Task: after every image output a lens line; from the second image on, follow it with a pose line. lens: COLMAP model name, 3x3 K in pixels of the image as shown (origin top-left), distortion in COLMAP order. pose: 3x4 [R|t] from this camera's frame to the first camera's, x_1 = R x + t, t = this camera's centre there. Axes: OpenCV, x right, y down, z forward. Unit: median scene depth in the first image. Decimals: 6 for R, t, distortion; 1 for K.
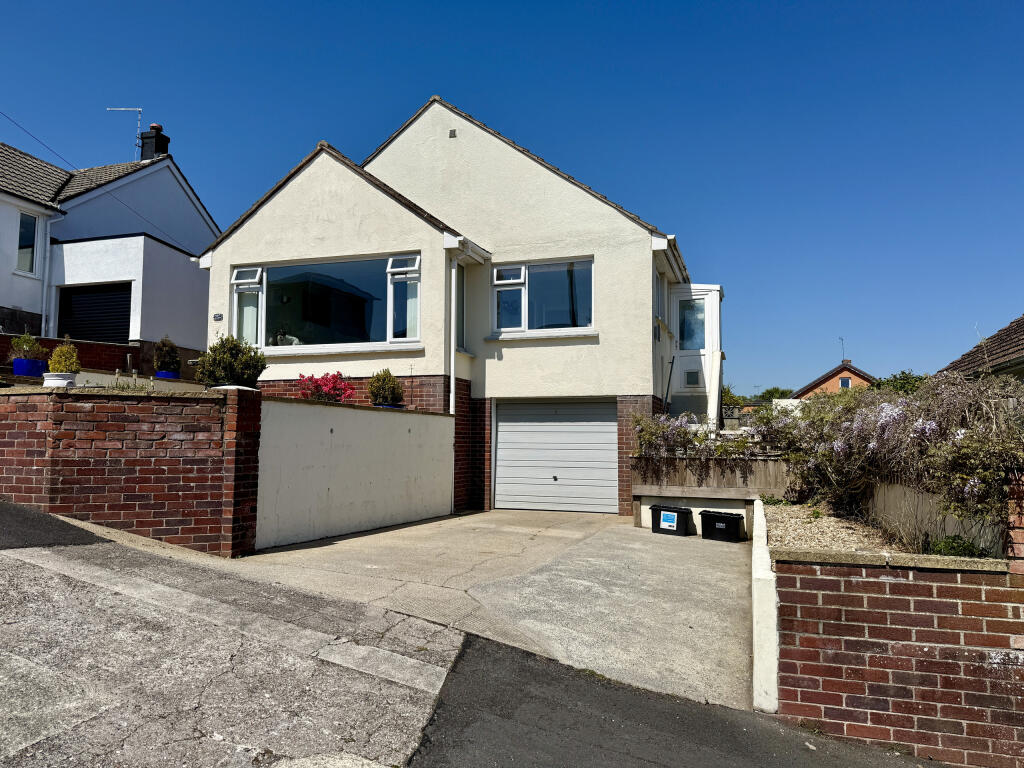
lens RADIAL K [[702.7, 0, 517.1], [0, 702.7, 386.3], [0, 0, 1]] dist [0.061211, -0.064499]
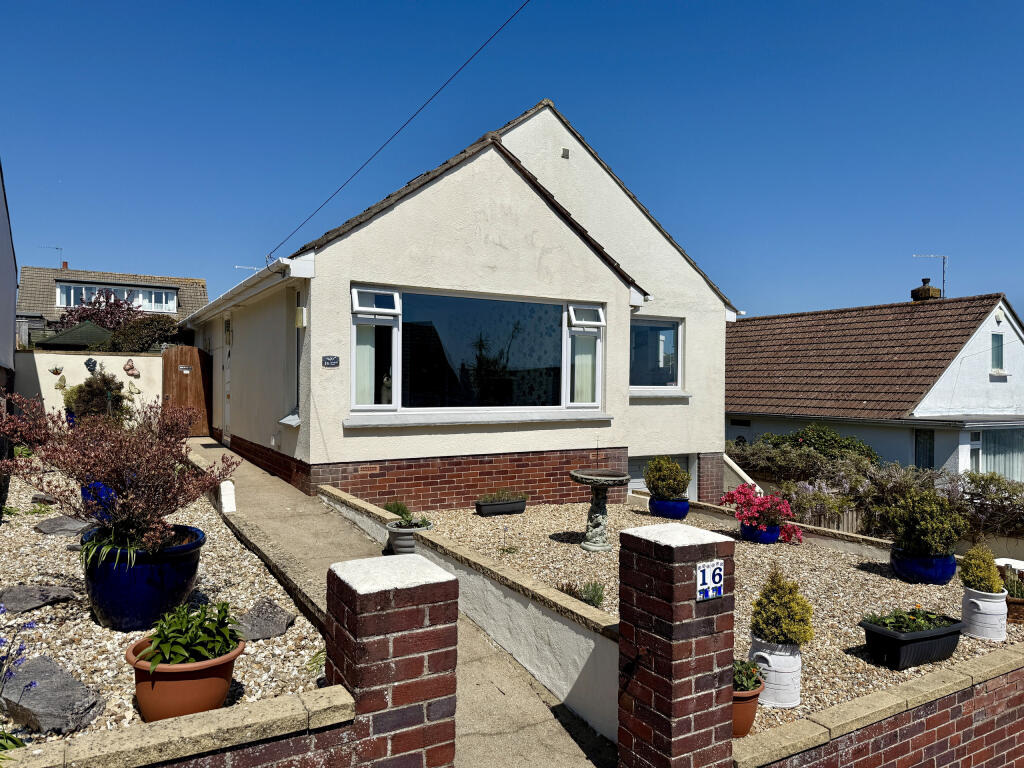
lens RADIAL K [[702.7, 0, 511.7], [0, 702.7, 383.9], [0, 0, 1]] dist [0.061211, -0.064499]
pose [[0.671569, 0.002059, 0.740940, -0.836722], [-0.065305, 0.996269, 0.056422, -0.131950], [-0.738059, -0.086279, 0.669197, 0.484836]]
